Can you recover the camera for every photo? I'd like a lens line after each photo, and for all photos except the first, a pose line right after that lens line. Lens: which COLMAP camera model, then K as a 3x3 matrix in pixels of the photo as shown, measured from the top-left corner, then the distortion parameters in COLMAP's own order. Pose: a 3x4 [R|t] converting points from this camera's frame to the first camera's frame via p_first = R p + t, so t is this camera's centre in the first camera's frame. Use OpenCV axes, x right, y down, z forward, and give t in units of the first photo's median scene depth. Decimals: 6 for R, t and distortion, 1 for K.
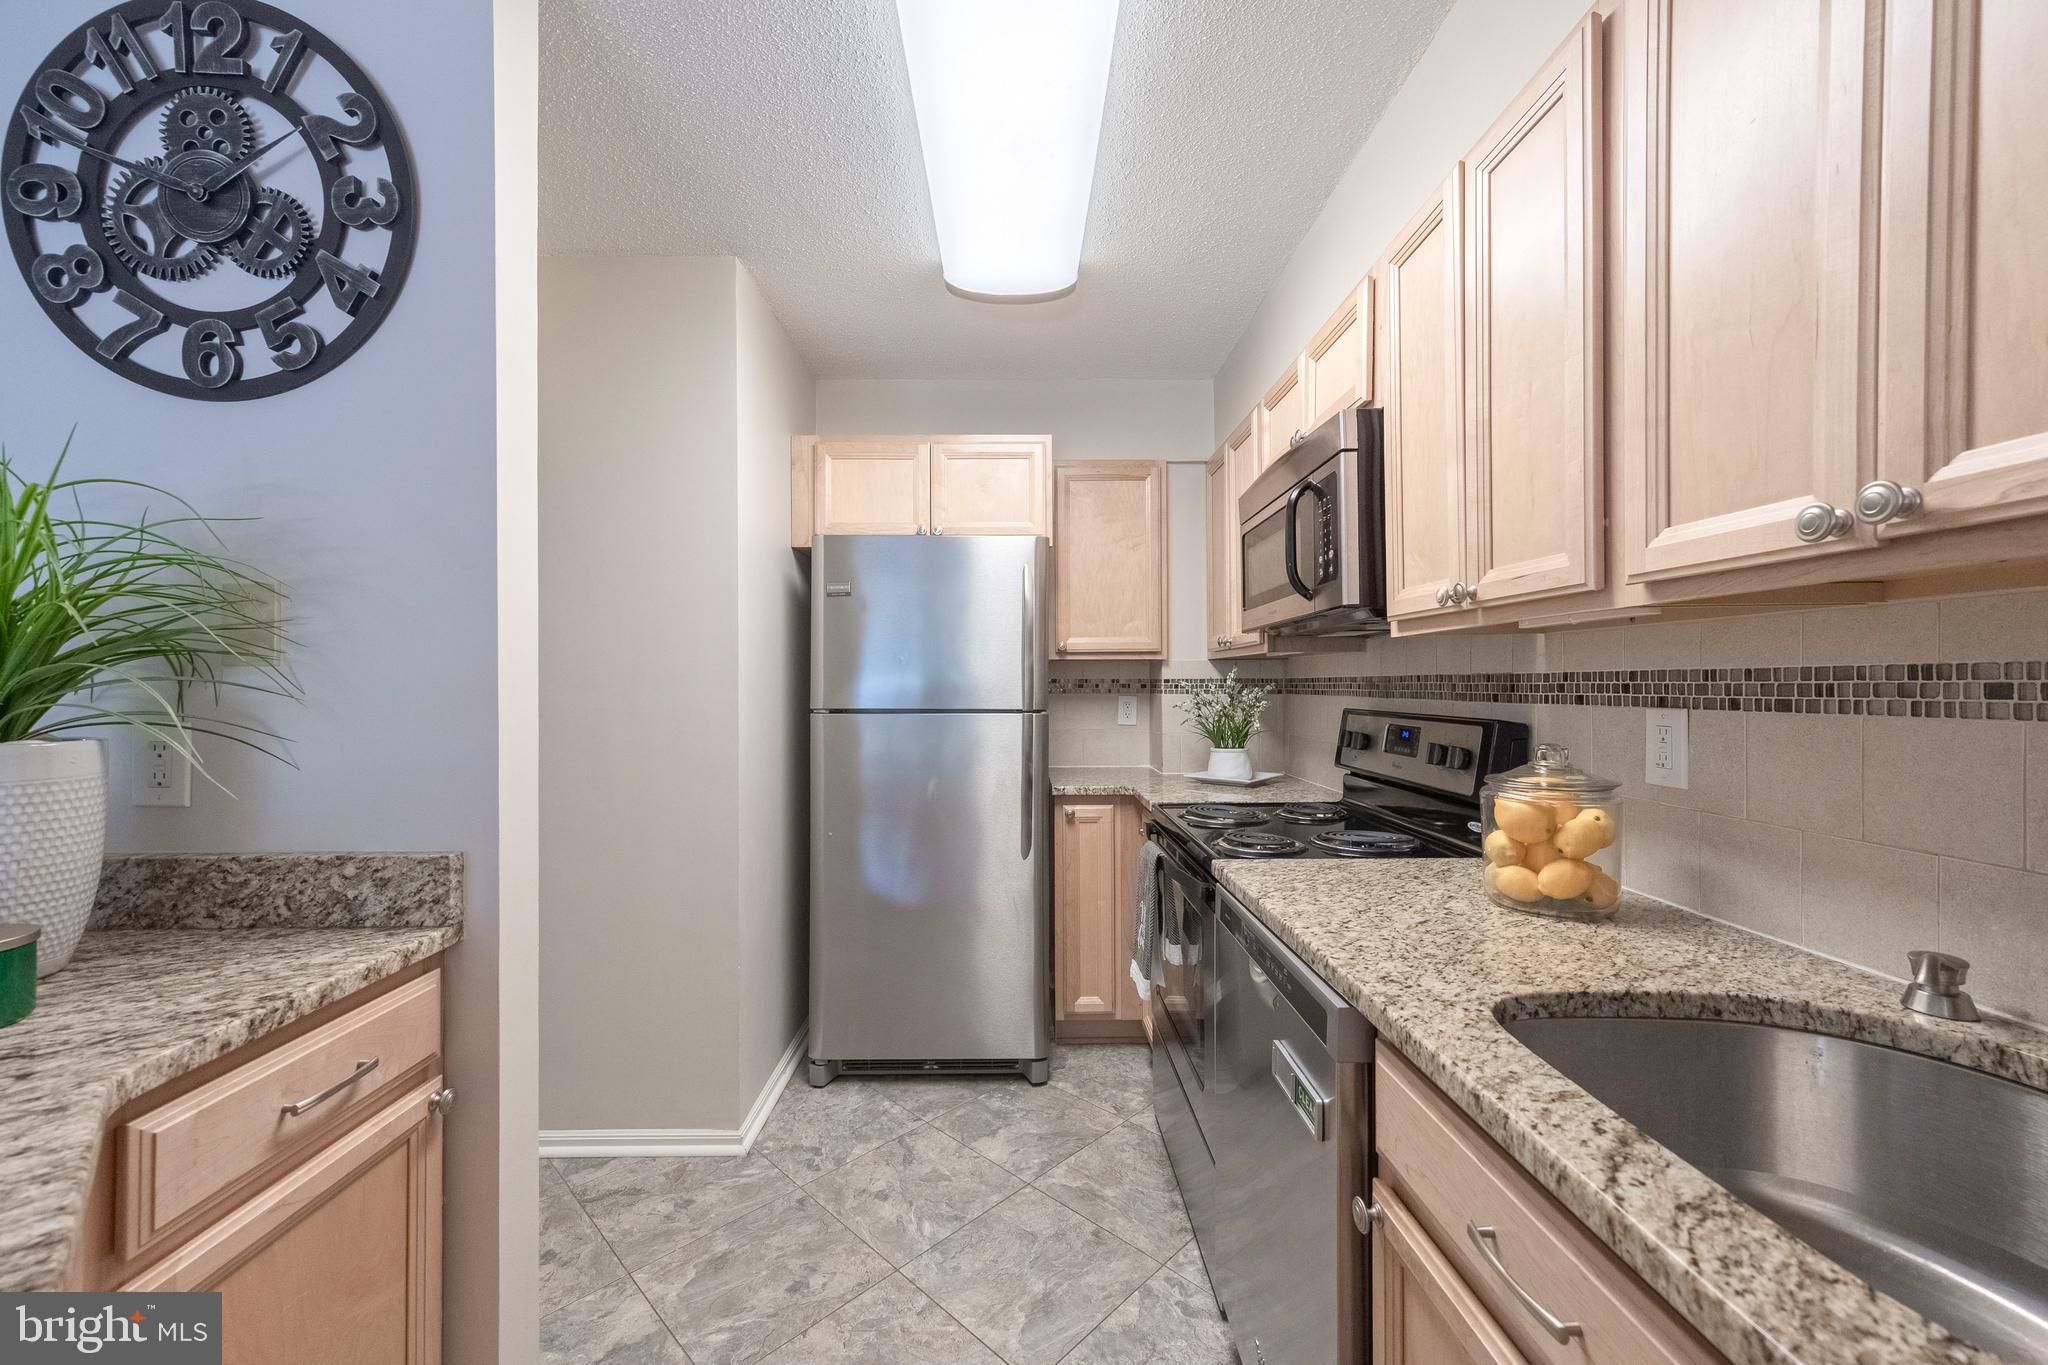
lens RADIAL K [[798.6, 0, 1022.9], [0, 798.6, 682.4], [0, 0, 1]] dist [0.010130, 0.000201]
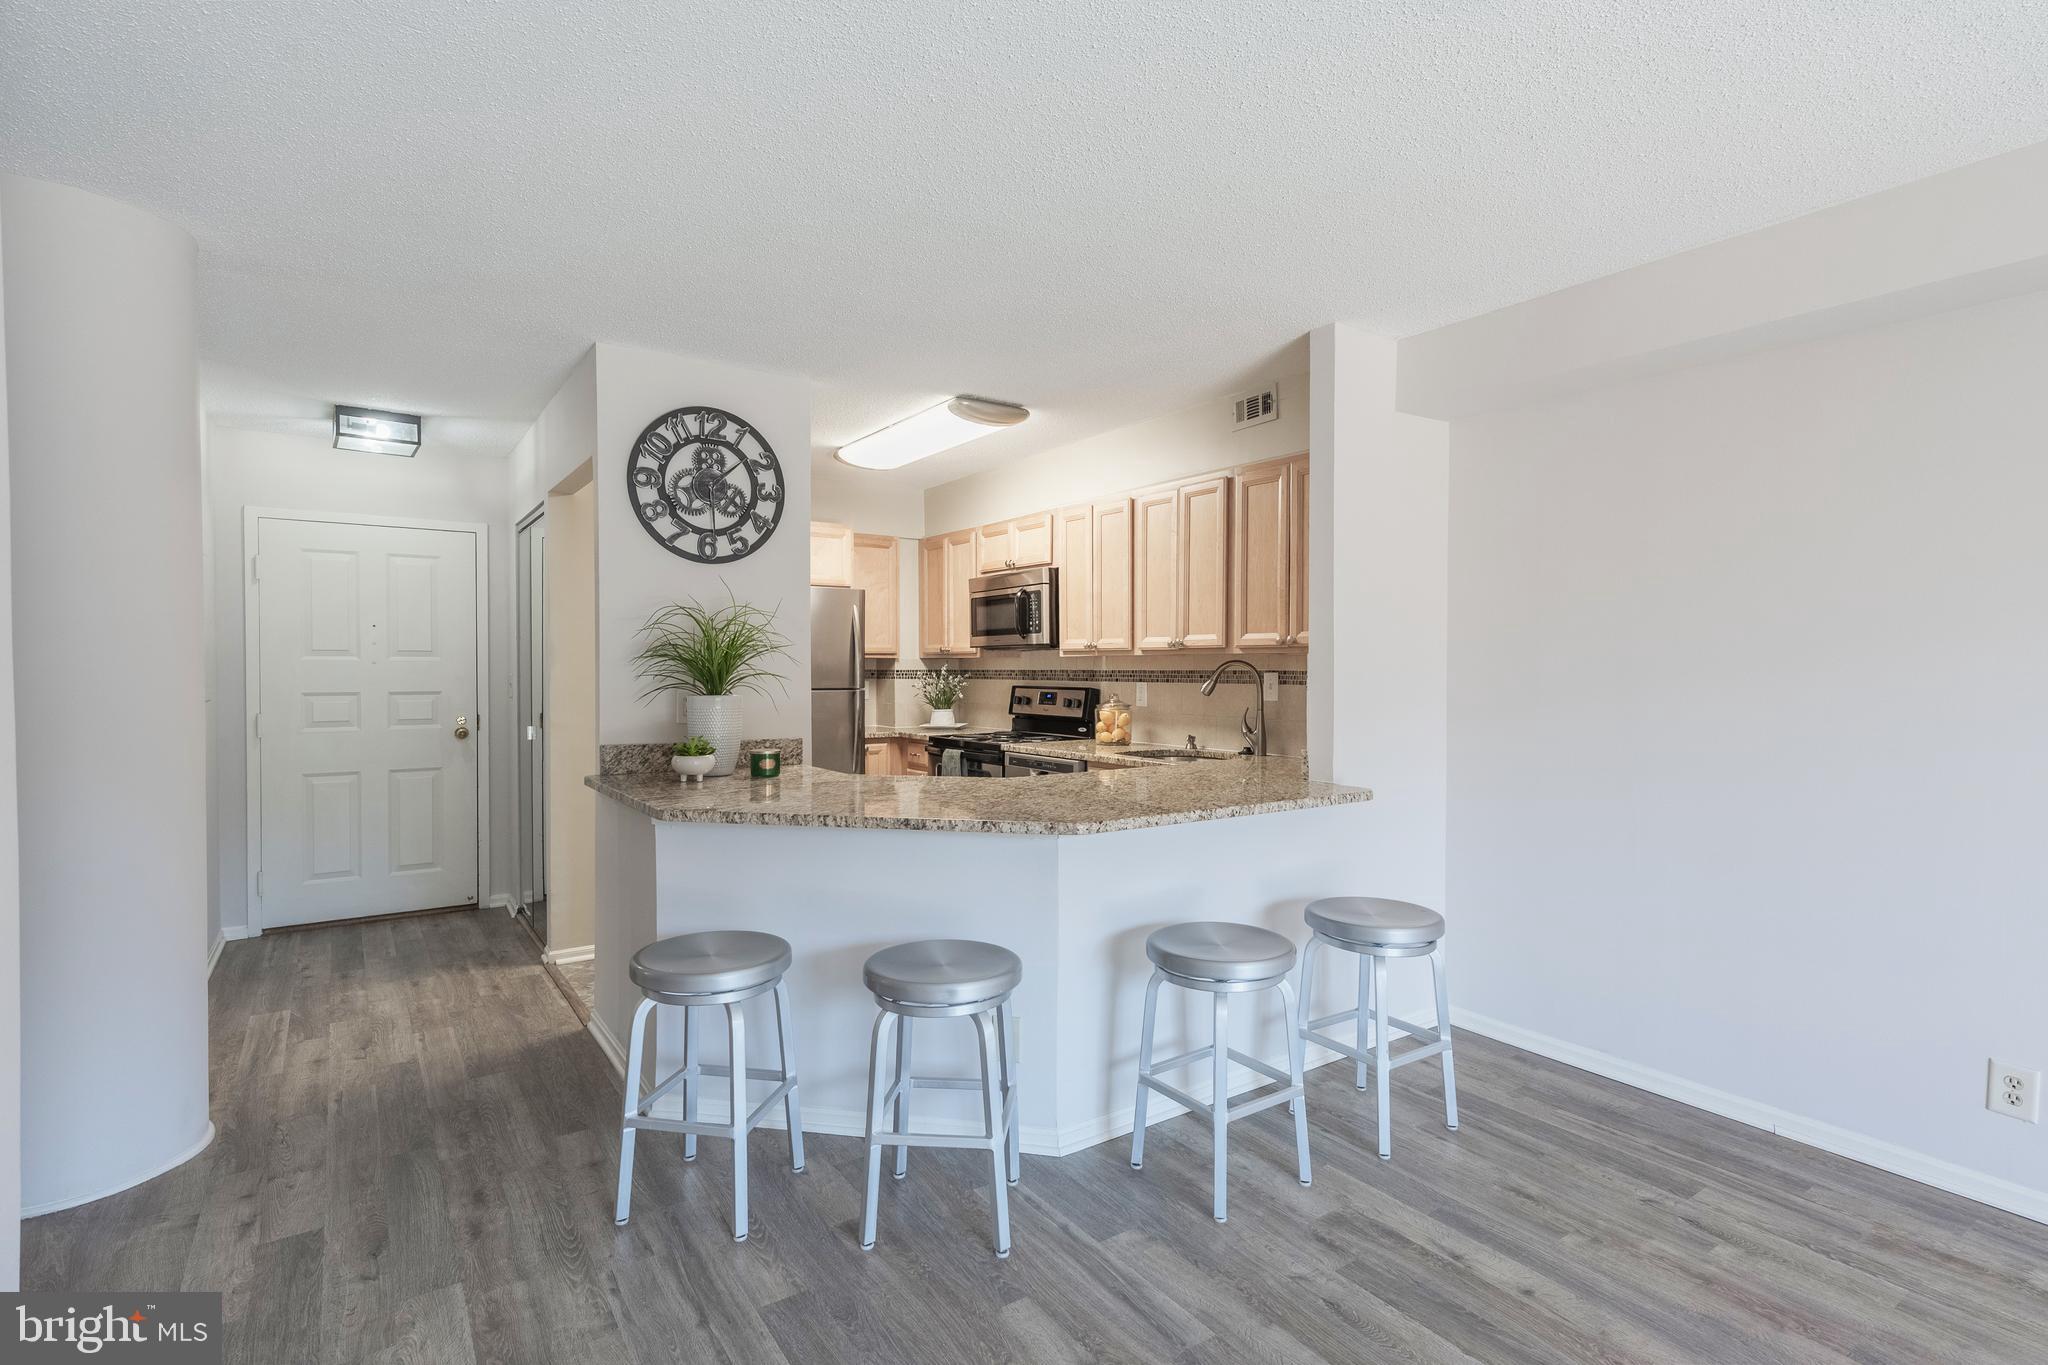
lens RADIAL K [[980.8, 0, 1024.2], [0, 980.8, 681.9], [0, 0, 1]] dist [0.014763, 0.000879]
pose [[0.829034, -0.004887, 0.559178, -1.901310], [-0.003614, 0.999894, 0.014096, -0.023568], [-0.559187, -0.013707, 0.828928, -2.122663]]
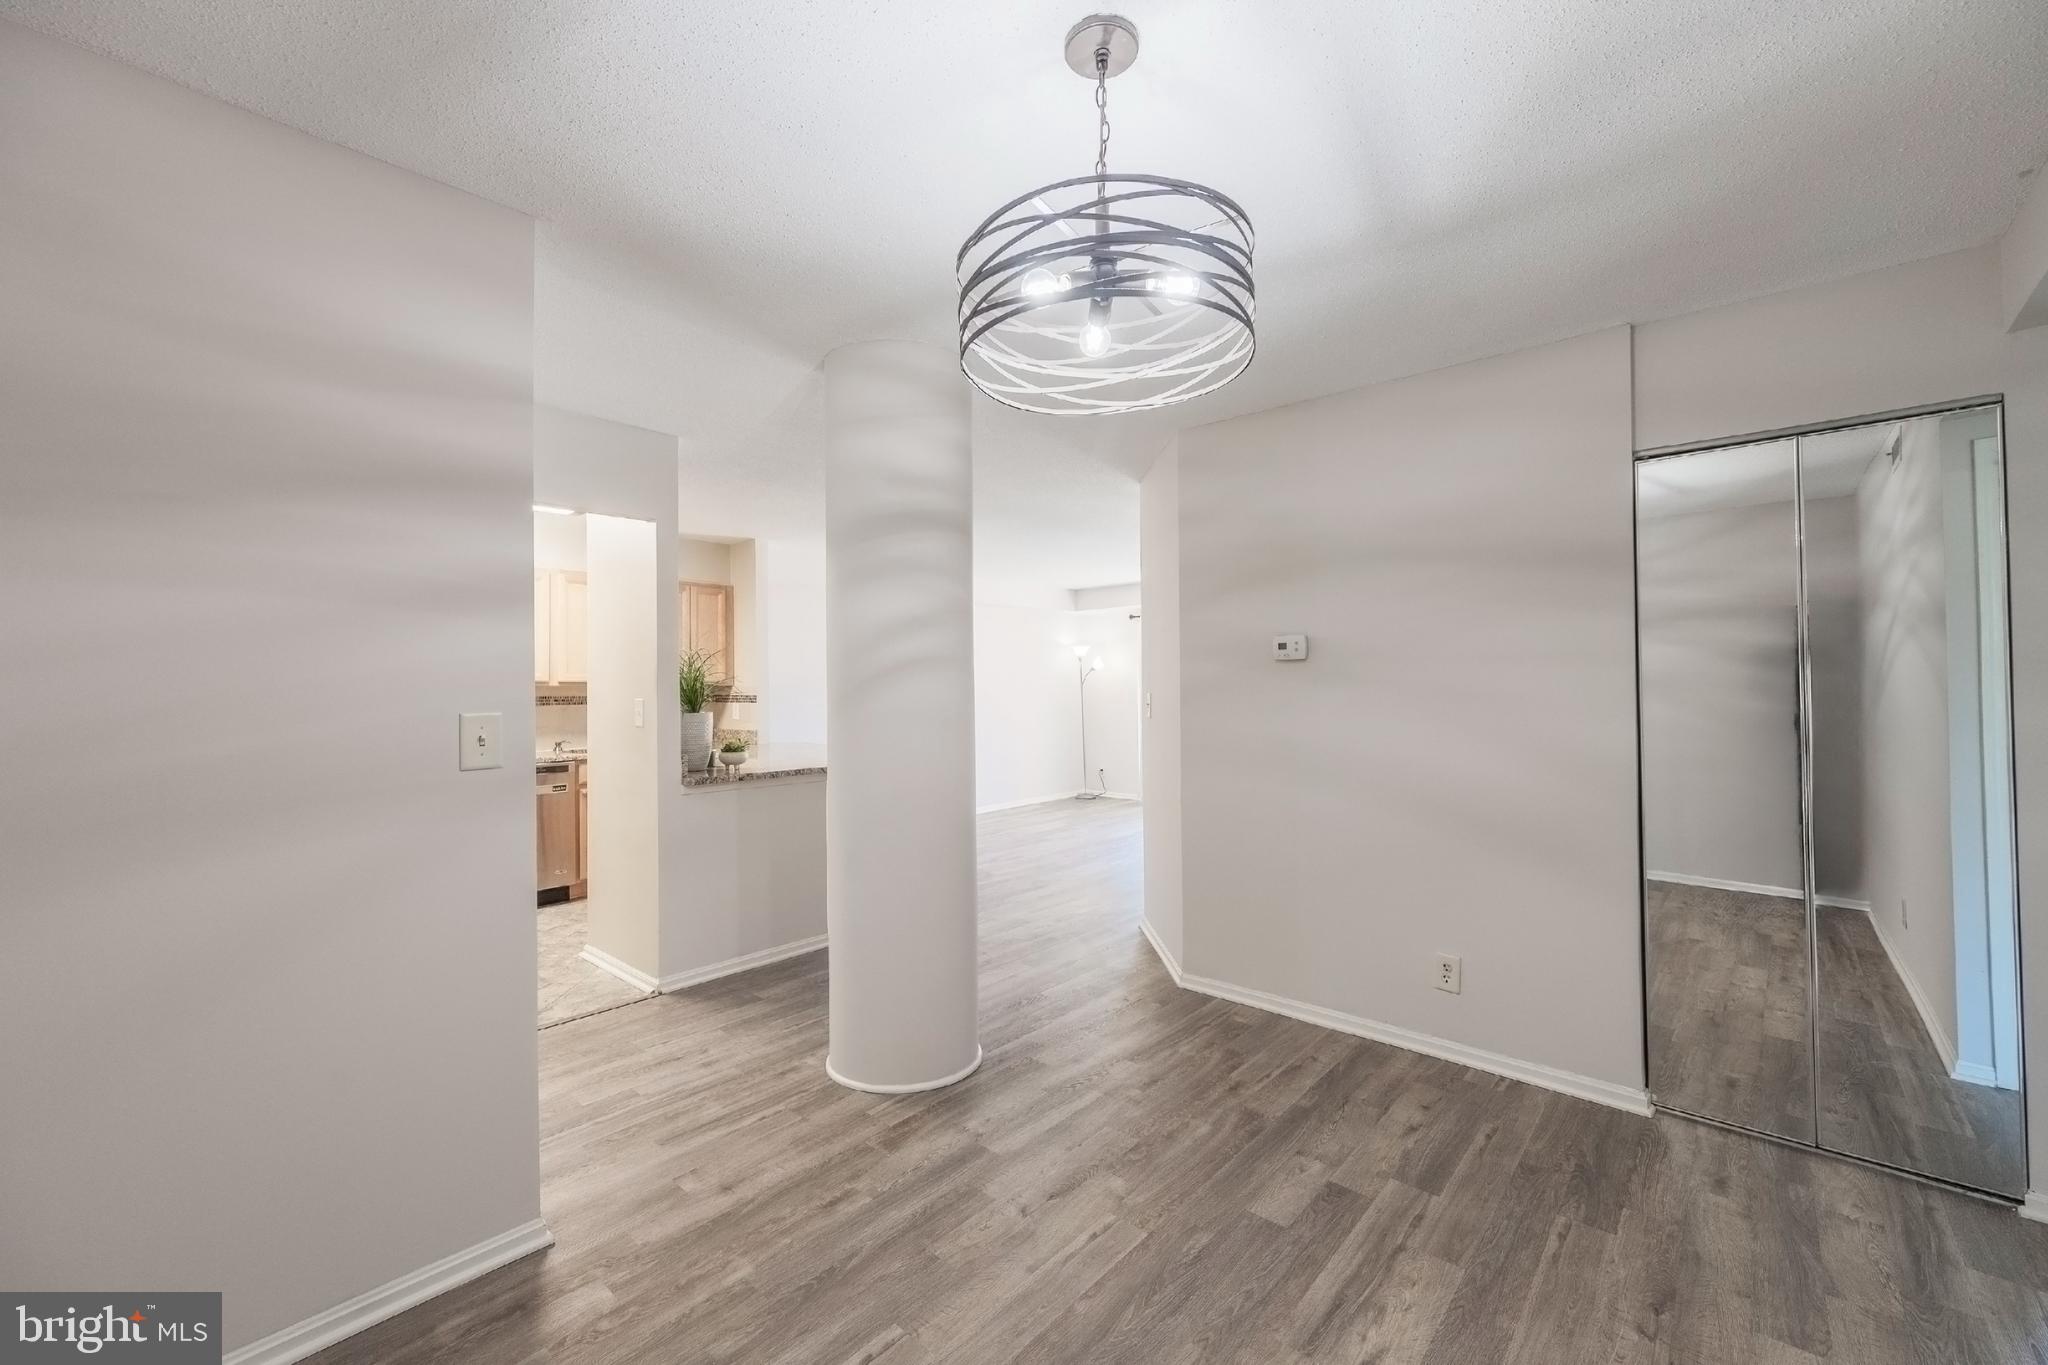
lens RADIAL K [[818.3, 0, 1026.6], [0, 818.3, 680.5], [0, 0, 1]] dist [0.003082, 0.000042]
pose [[-0.738530, 0.019517, 0.673938, -4.320235], [0.013109, 0.999808, -0.014588, -0.004726], [-0.674093, -0.001940, -0.738644, 2.370779]]
